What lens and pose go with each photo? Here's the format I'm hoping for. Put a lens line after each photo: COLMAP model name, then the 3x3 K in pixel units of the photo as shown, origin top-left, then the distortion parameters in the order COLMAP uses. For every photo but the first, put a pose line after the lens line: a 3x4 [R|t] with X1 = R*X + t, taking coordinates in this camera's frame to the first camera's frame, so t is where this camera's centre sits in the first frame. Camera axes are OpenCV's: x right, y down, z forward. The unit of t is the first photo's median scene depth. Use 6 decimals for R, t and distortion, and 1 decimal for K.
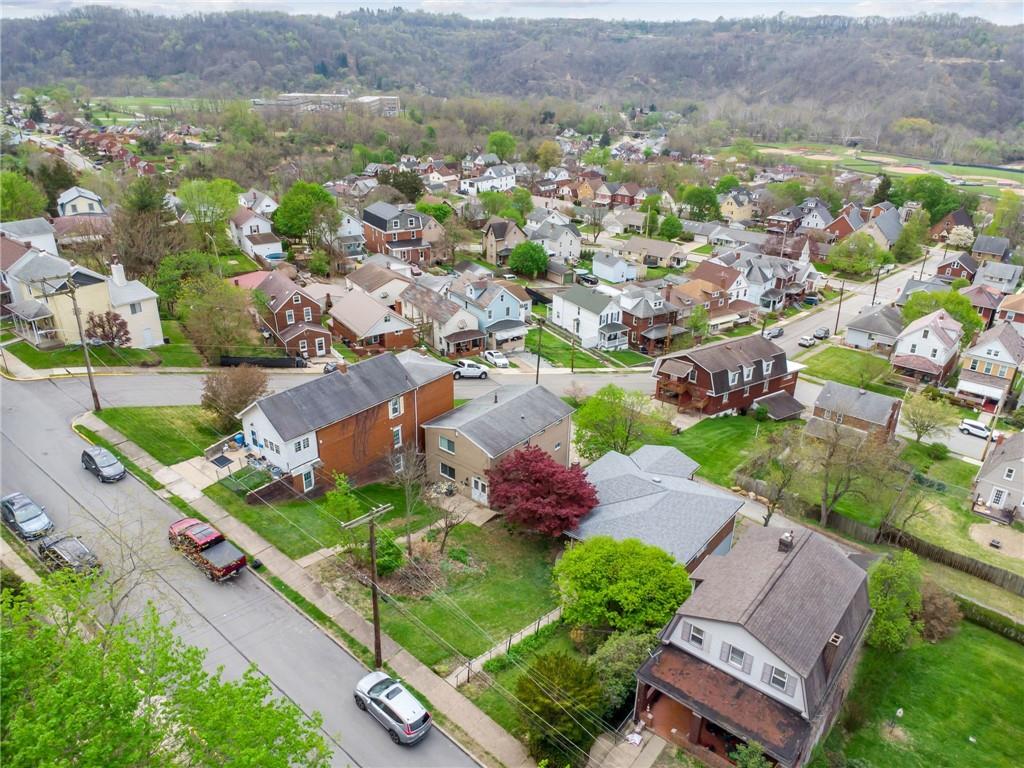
lens RADIAL K [[752.2, 0, 512.0], [0, 752.2, 384.0], [0, 0, 1]] dist [0.003770, -0.001696]
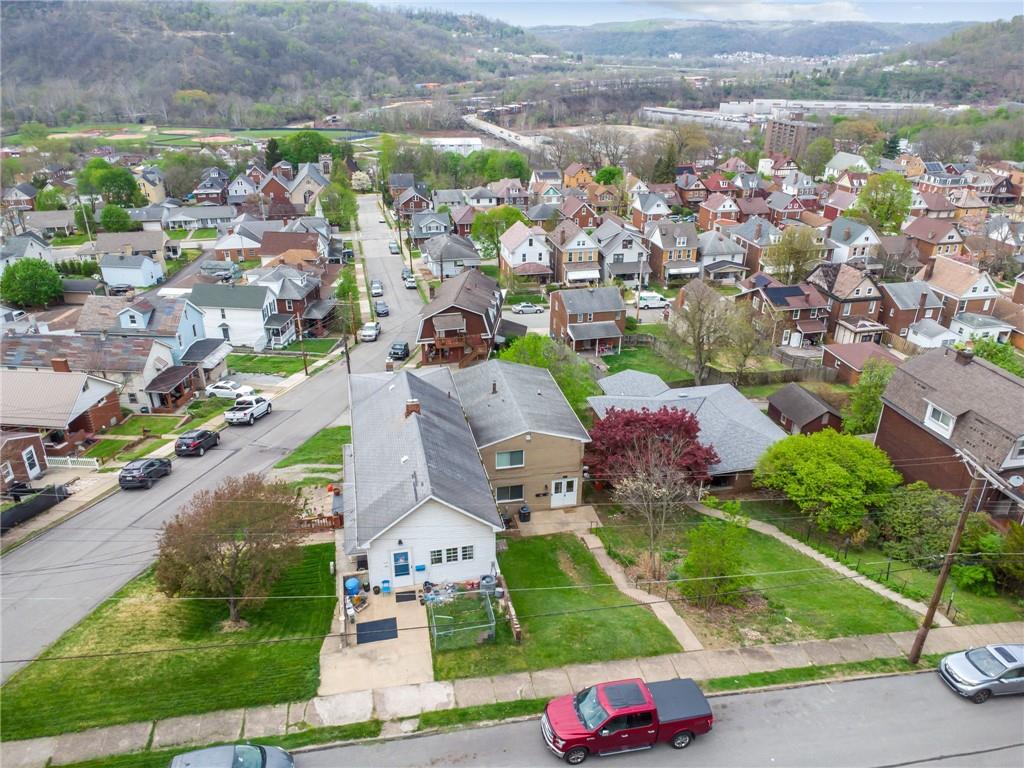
lens RADIAL K [[752.2, 0, 512.0], [0, 752.2, 384.0], [0, 0, 1]] dist [0.003770, -0.001696]
pose [[0.609210, -0.344915, 0.714070, -0.349989], [0.329295, 0.929183, 0.167881, -0.067473], [-0.721407, 0.132865, 0.679647, 0.279175]]
